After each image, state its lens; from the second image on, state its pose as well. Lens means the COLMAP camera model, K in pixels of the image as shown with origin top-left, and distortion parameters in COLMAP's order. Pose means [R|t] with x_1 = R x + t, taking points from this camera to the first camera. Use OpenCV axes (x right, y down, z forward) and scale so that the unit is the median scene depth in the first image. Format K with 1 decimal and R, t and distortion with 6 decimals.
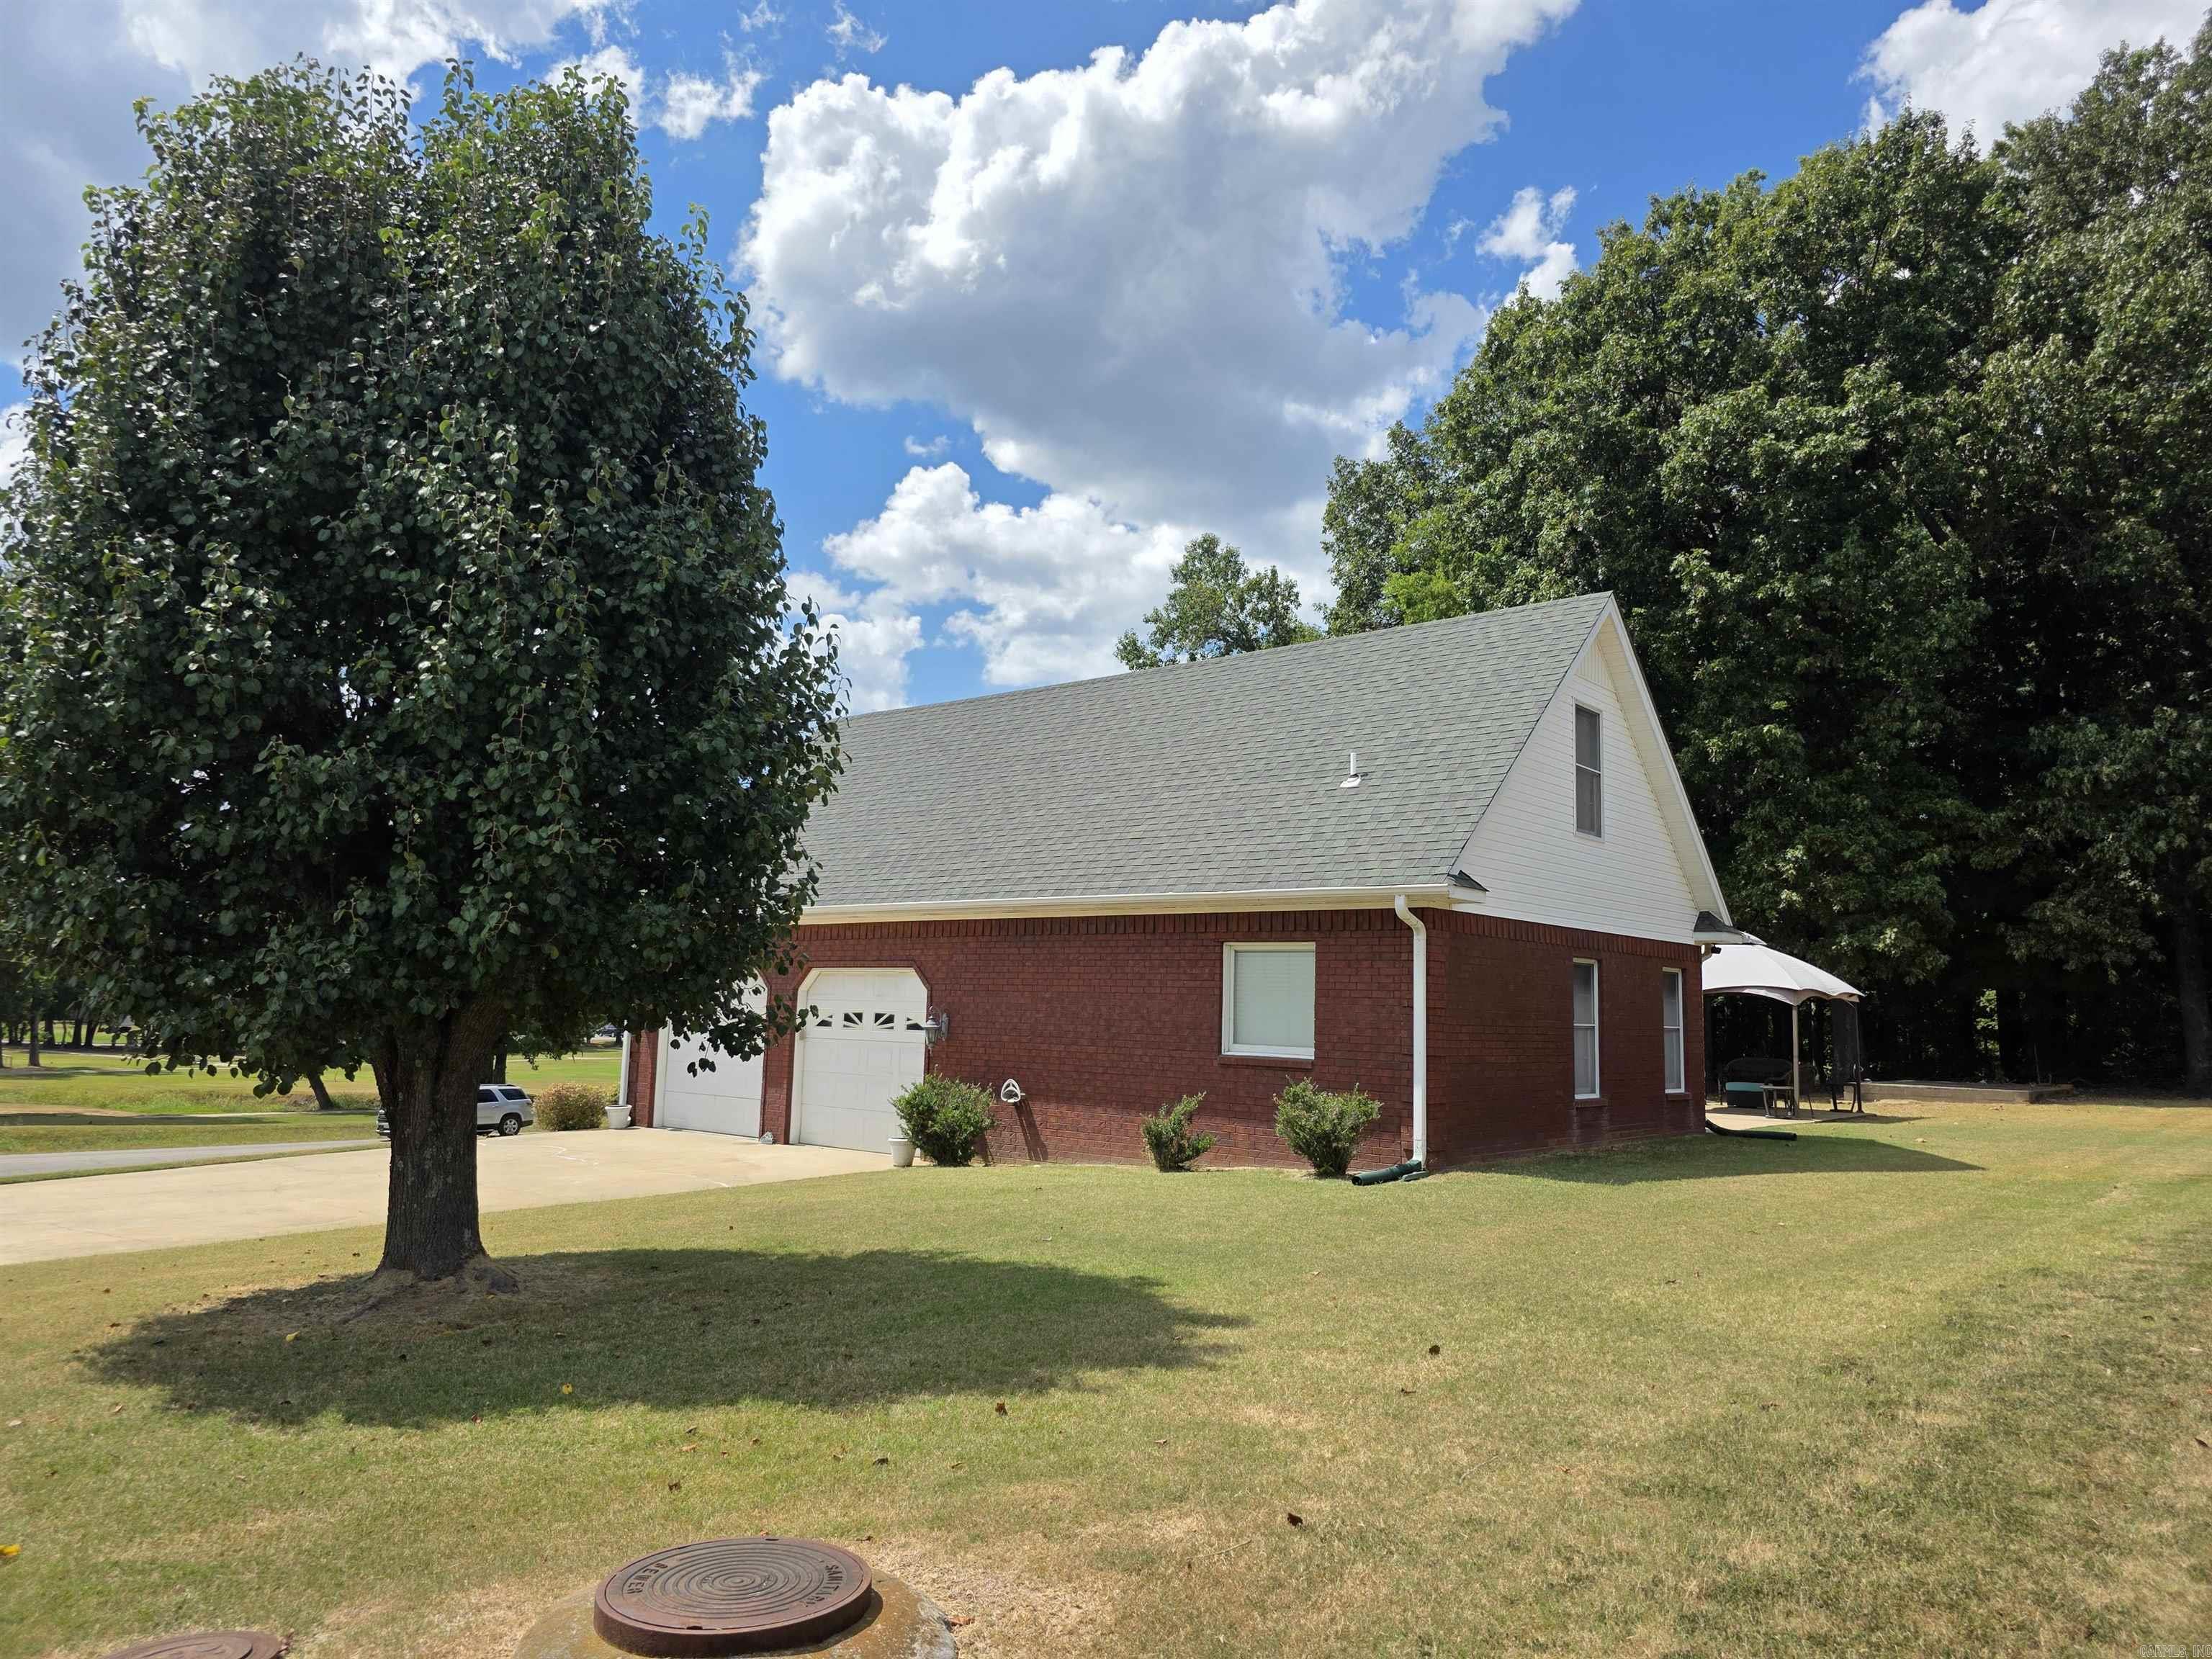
lens RADIAL K [[1492.2, 0, 1137.9], [0, 1492.2, 830.8], [0, 0, 1]] dist [0.007125, -0.029217]
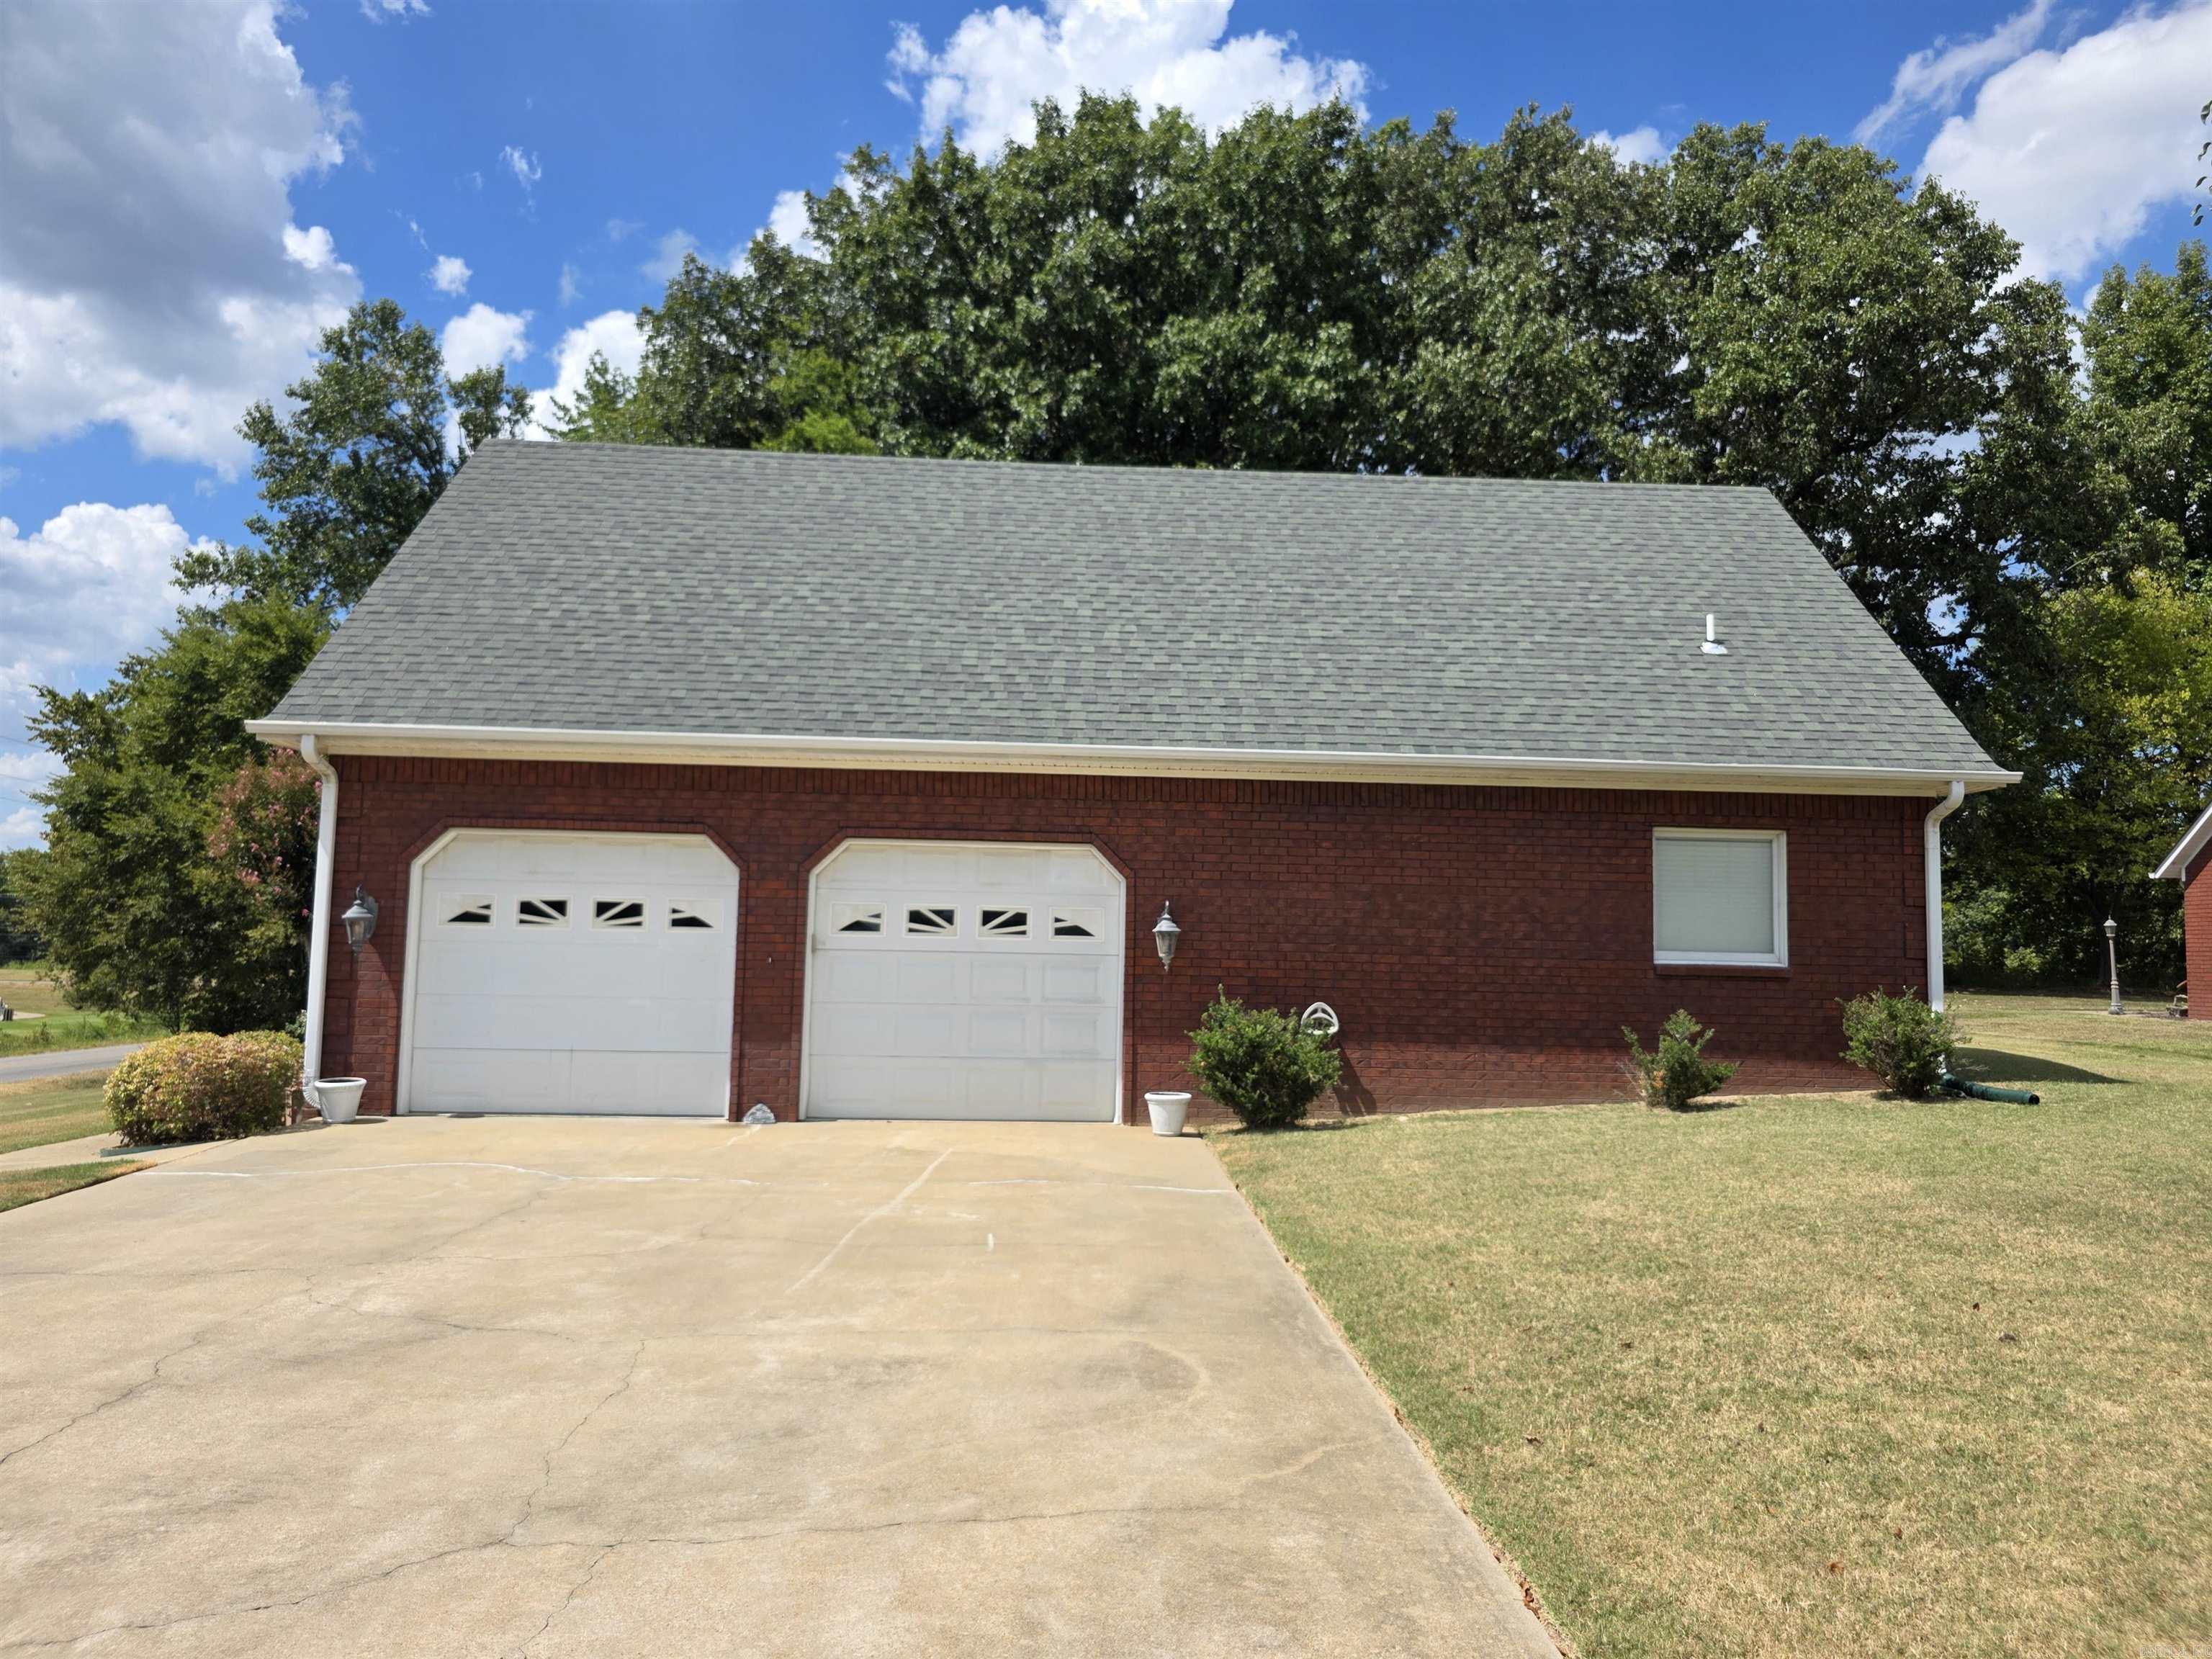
lens RADIAL K [[1453.4, 0, 1106.0], [0, 1453.4, 829.5], [0, 0, 1]] dist [-0.004238, -0.001002]
pose [[0.728920, 0.040563, 0.683396, -1.332842], [-0.086450, 0.995706, 0.033108, 0.140240], [-0.679118, -0.083212, 0.729297, 1.154604]]
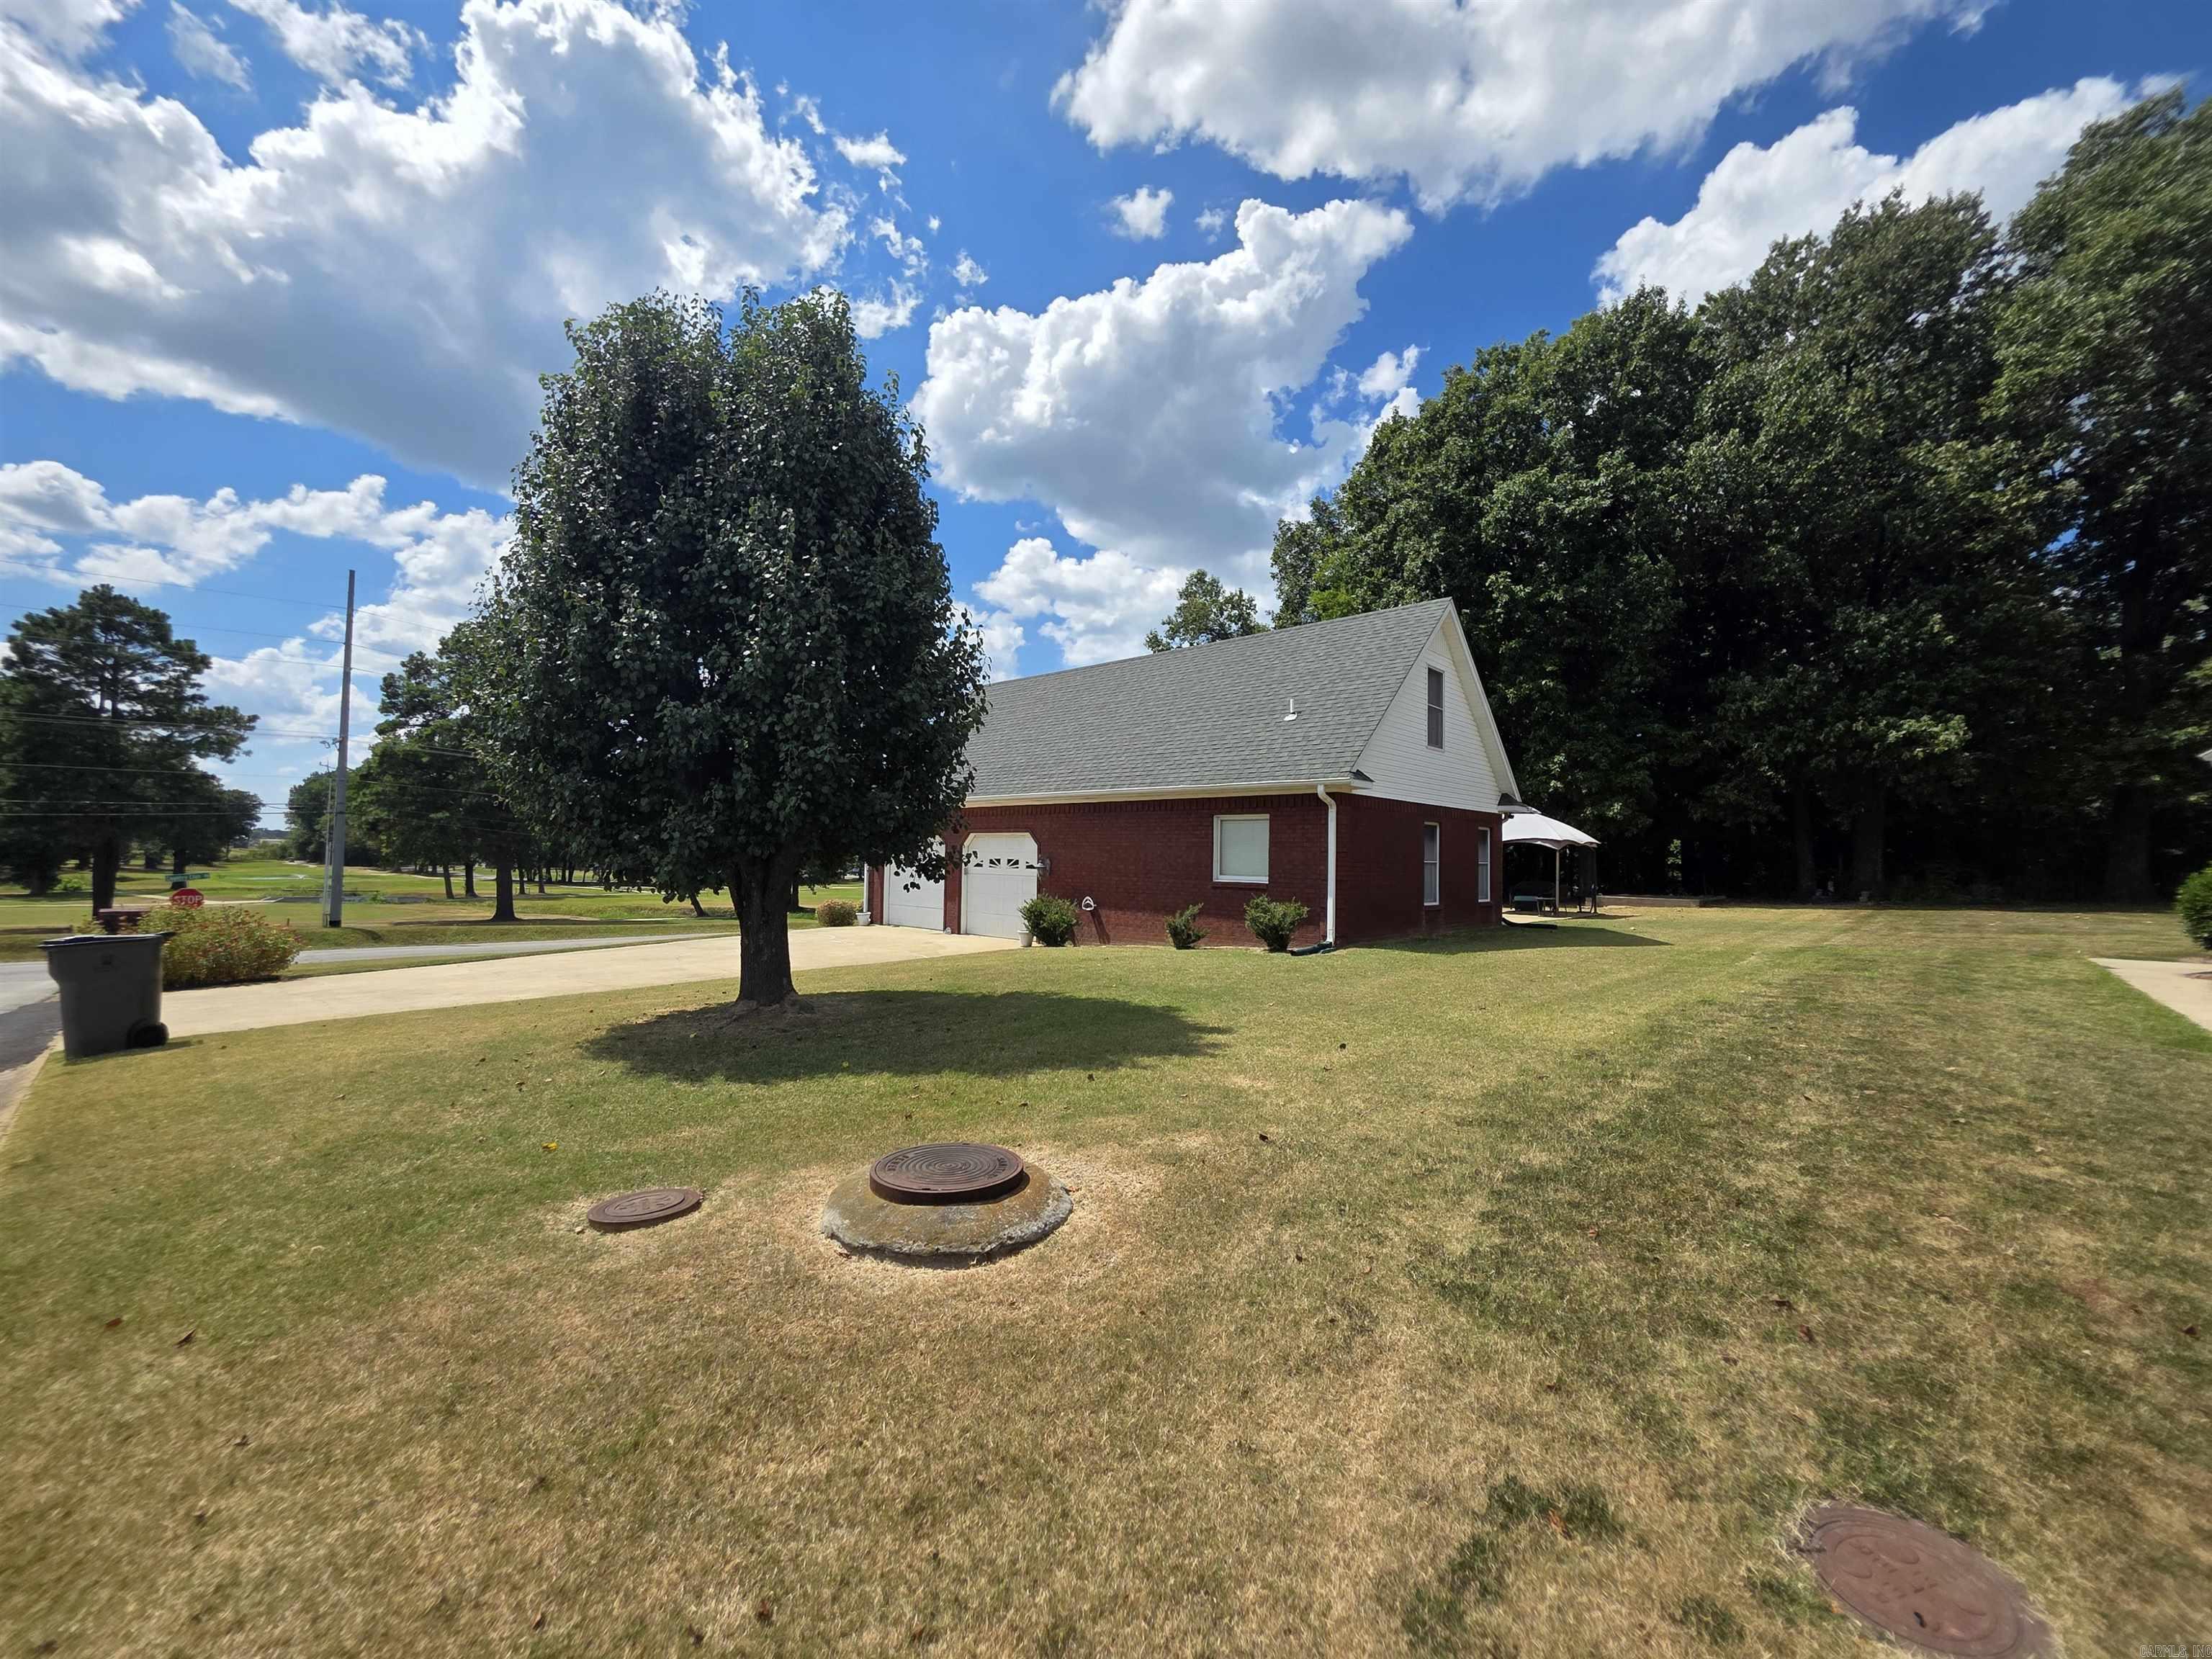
lens RADIAL K [[885.5, 0, 1106.0], [0, 885.5, 829.5], [0, 0, 1]] dist [-0.030779, -0.000236]
pose [[0.998107, -0.010072, -0.060675, -0.005253], [0.015315, 0.996127, 0.086579, 0.006817], [0.059568, -0.087344, 0.994396, 0.002461]]
